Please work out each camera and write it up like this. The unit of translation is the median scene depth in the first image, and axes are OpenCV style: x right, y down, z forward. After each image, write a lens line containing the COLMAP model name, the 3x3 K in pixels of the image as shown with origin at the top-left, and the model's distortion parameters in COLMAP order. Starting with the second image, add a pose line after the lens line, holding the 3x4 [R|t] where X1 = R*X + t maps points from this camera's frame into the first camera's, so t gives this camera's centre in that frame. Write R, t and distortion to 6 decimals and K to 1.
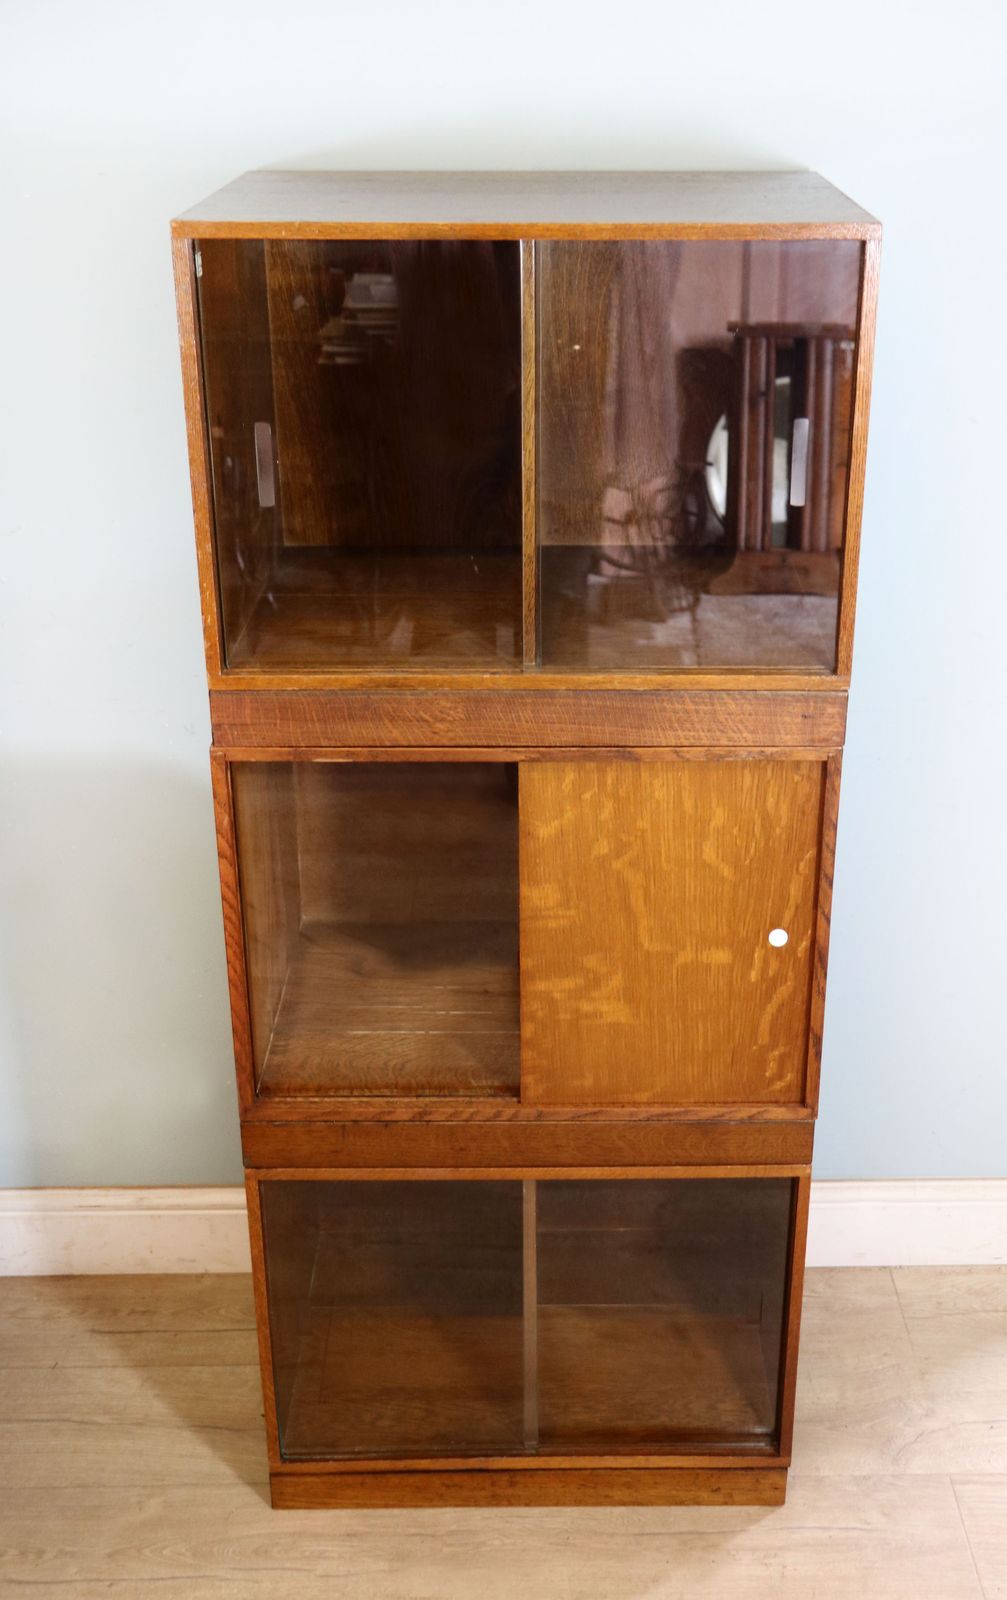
lens RADIAL K [[1819.0, 0, 567.8], [0, 1819.0, 849.9], [0, 0, 1]] dist [-0.083737, 0.314517]
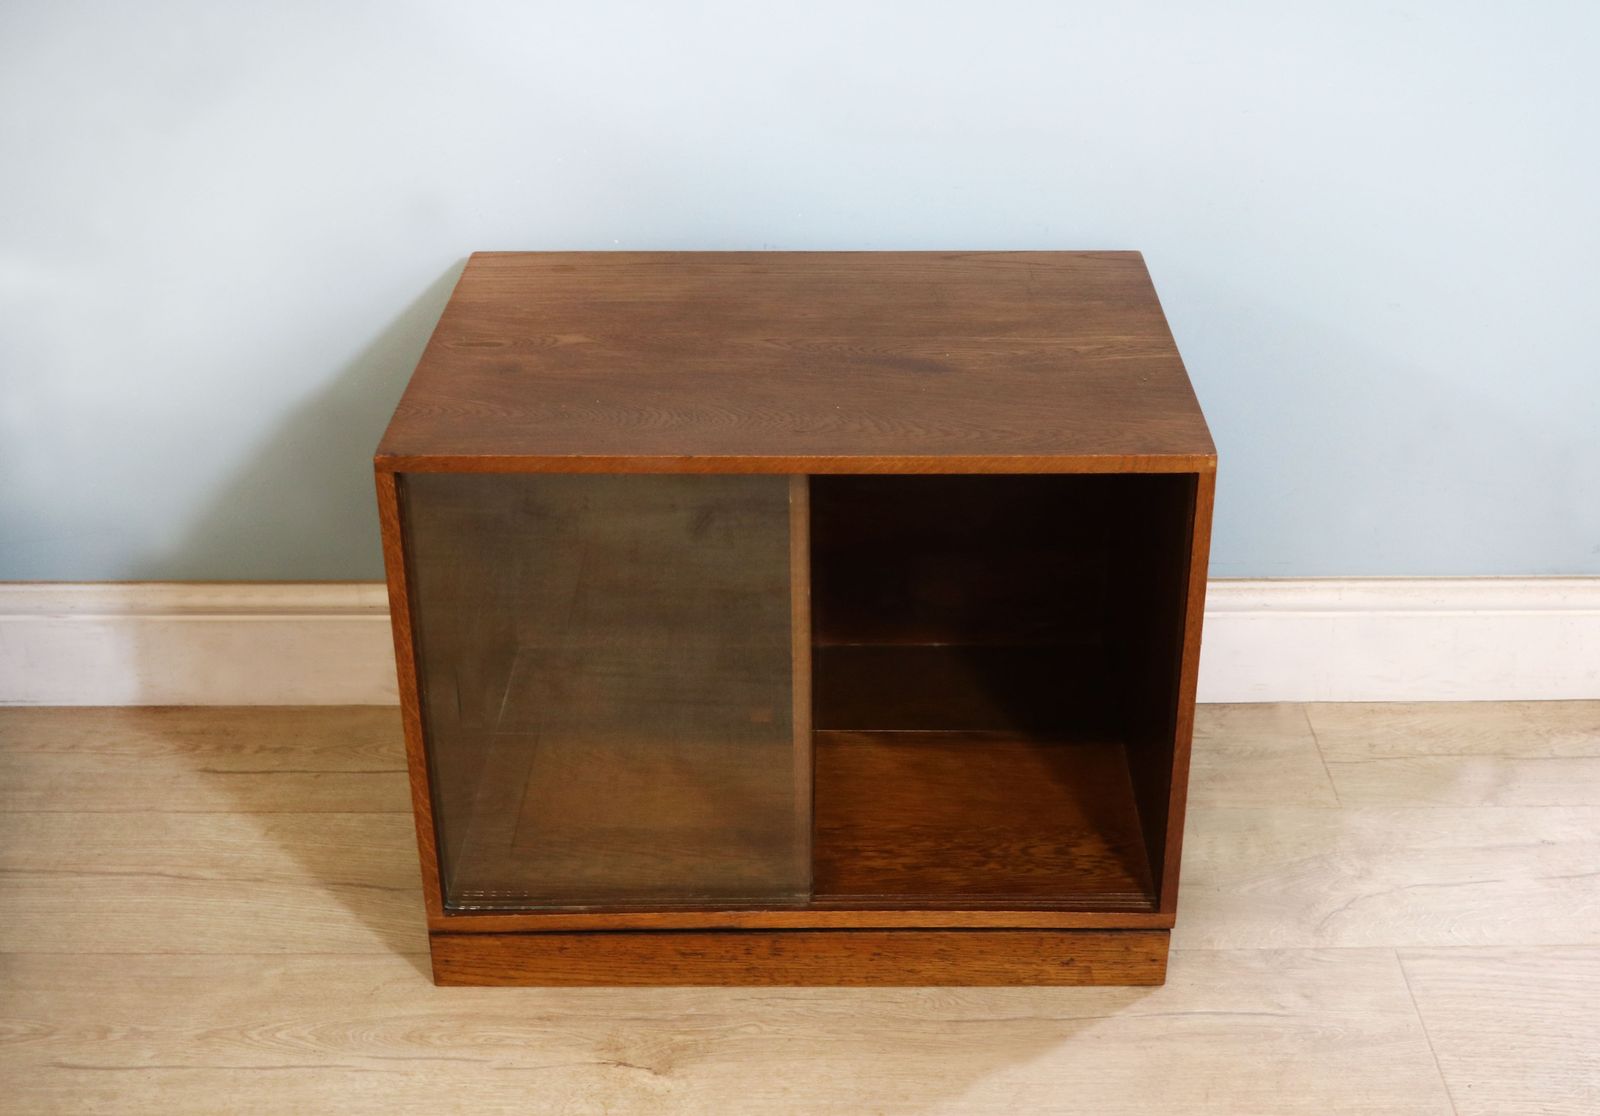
lens RADIAL K [[2018.2, 0, 897.1], [0, 2018.2, 555.5], [0, 0, 1]] dist [-0.097038, 0.111016]
pose [[0.999958, 0.006159, 0.006715, 0.010250], [-0.006444, 0.999048, 0.043153, 0.168249], [-0.006443, -0.043194, 0.999046, 0.237613]]
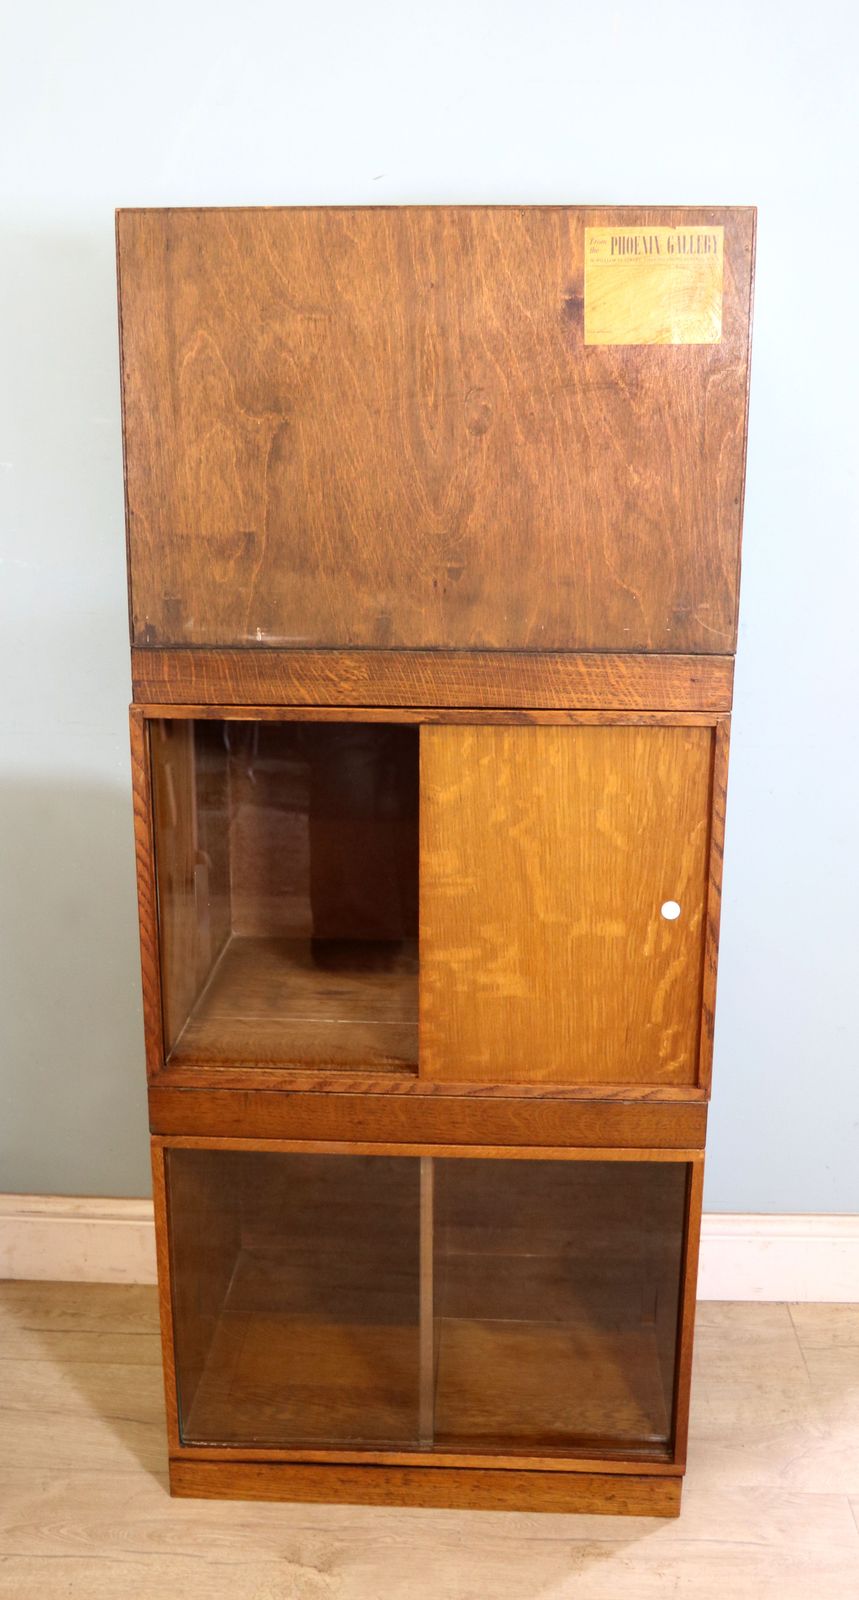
lens RADIAL K [[1491.4, 0, 429.8], [0, 1491.4, 792.0], [0, 0, 1]] dist [-0.152002, 0.219809]
pose [[0.997670, 0.015511, -0.066442, 0.030901], [-0.027168, 0.983596, -0.178330, 0.120352], [0.062586, 0.179719, 0.981725, 0.140203]]
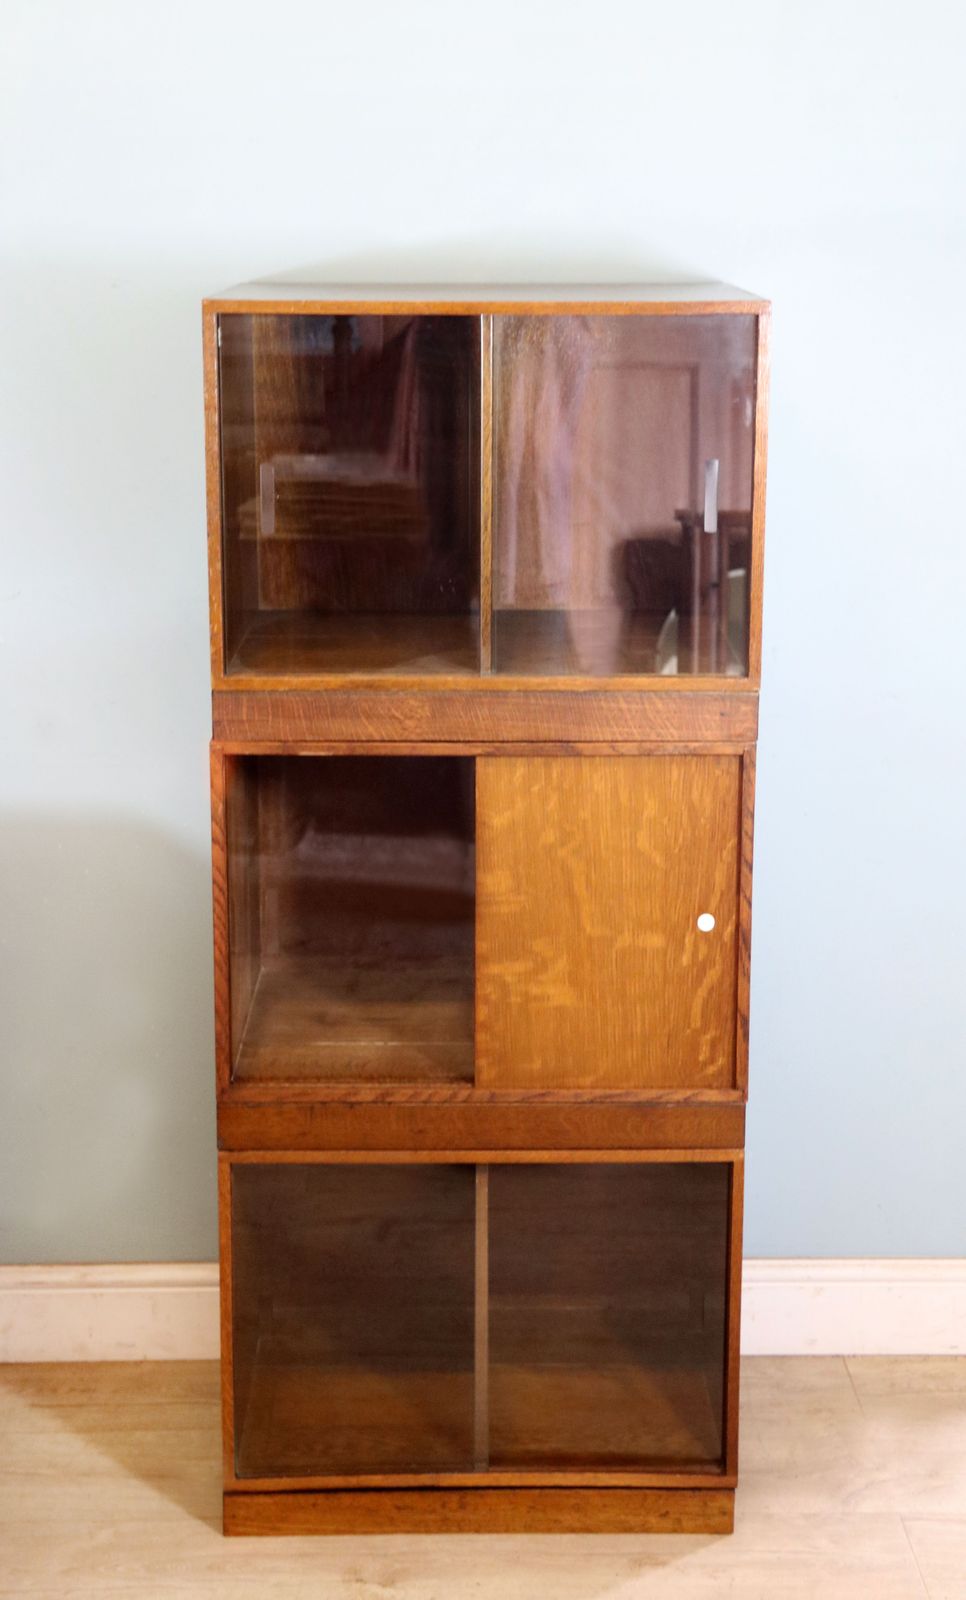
lens RADIAL K [[2343.0, 0, 486.0], [0, 2343.0, 759.5], [0, 0, 1]] dist [0.011284, 0.474162]
pose [[0.999997, -0.000477, -0.002497, -0.014402], [-0.000058, 0.977672, -0.210137, 0.225037], [0.002542, 0.210137, 0.977669, -0.384976]]
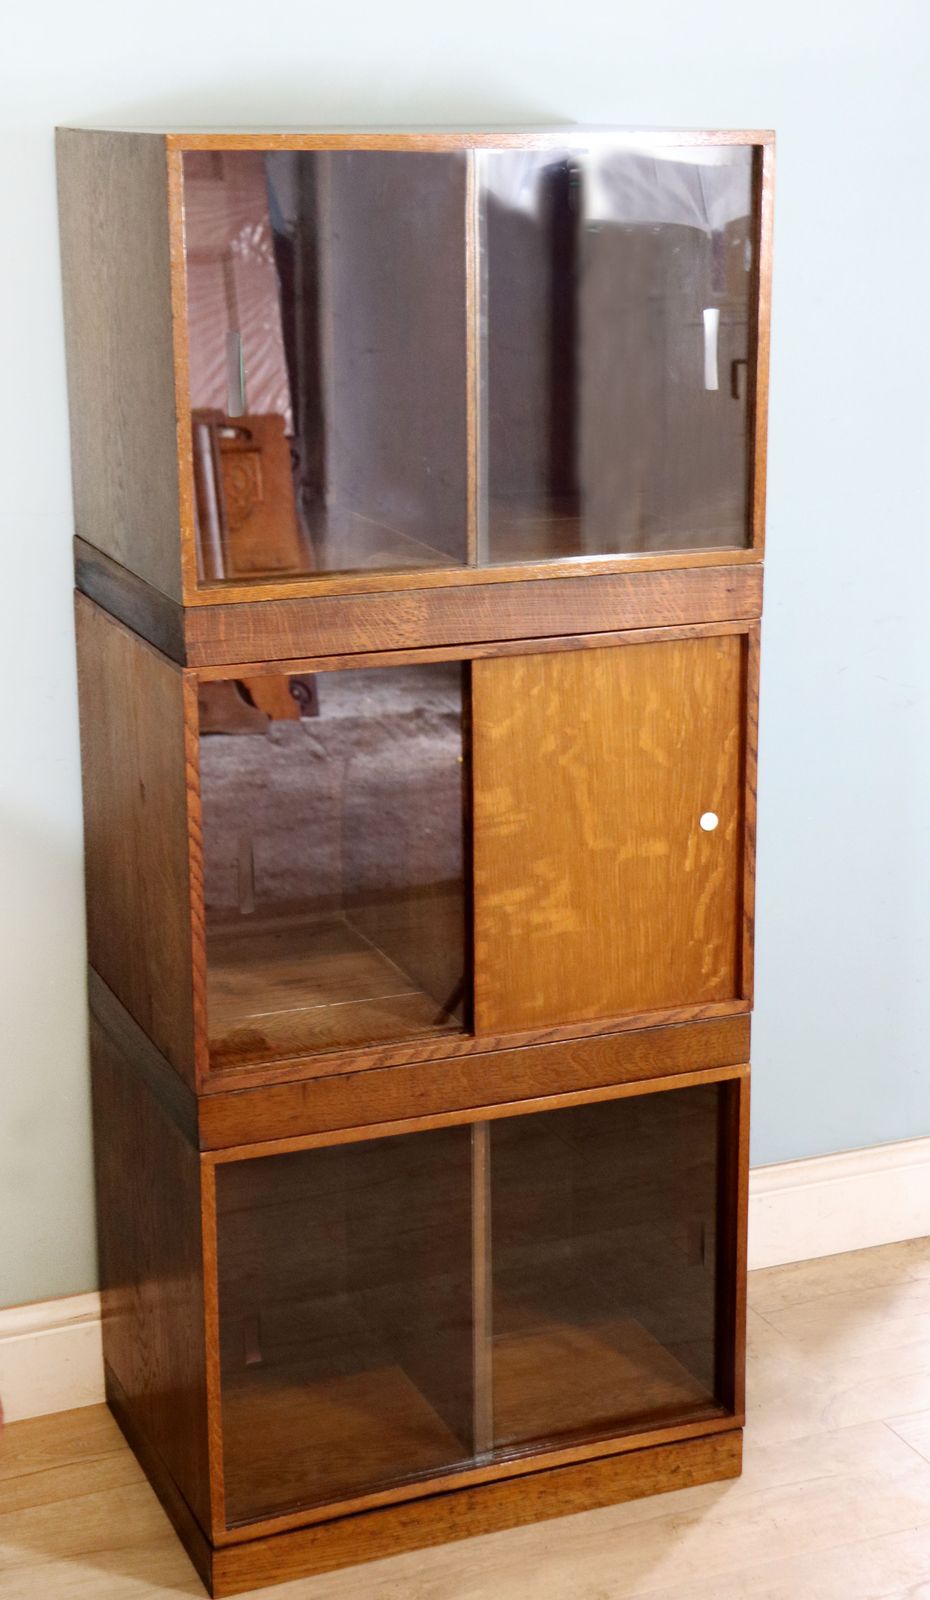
lens RADIAL K [[2564.6, 0, 507.8], [0, 2564.6, 774.9], [0, 0, 1]] dist [0.002789, 0.560574]
pose [[0.926612, -0.101159, 0.362157, -0.451341], [0.164518, 0.975122, -0.148560, 0.193838], [-0.338119, 0.197239, 0.920202, -0.261426]]
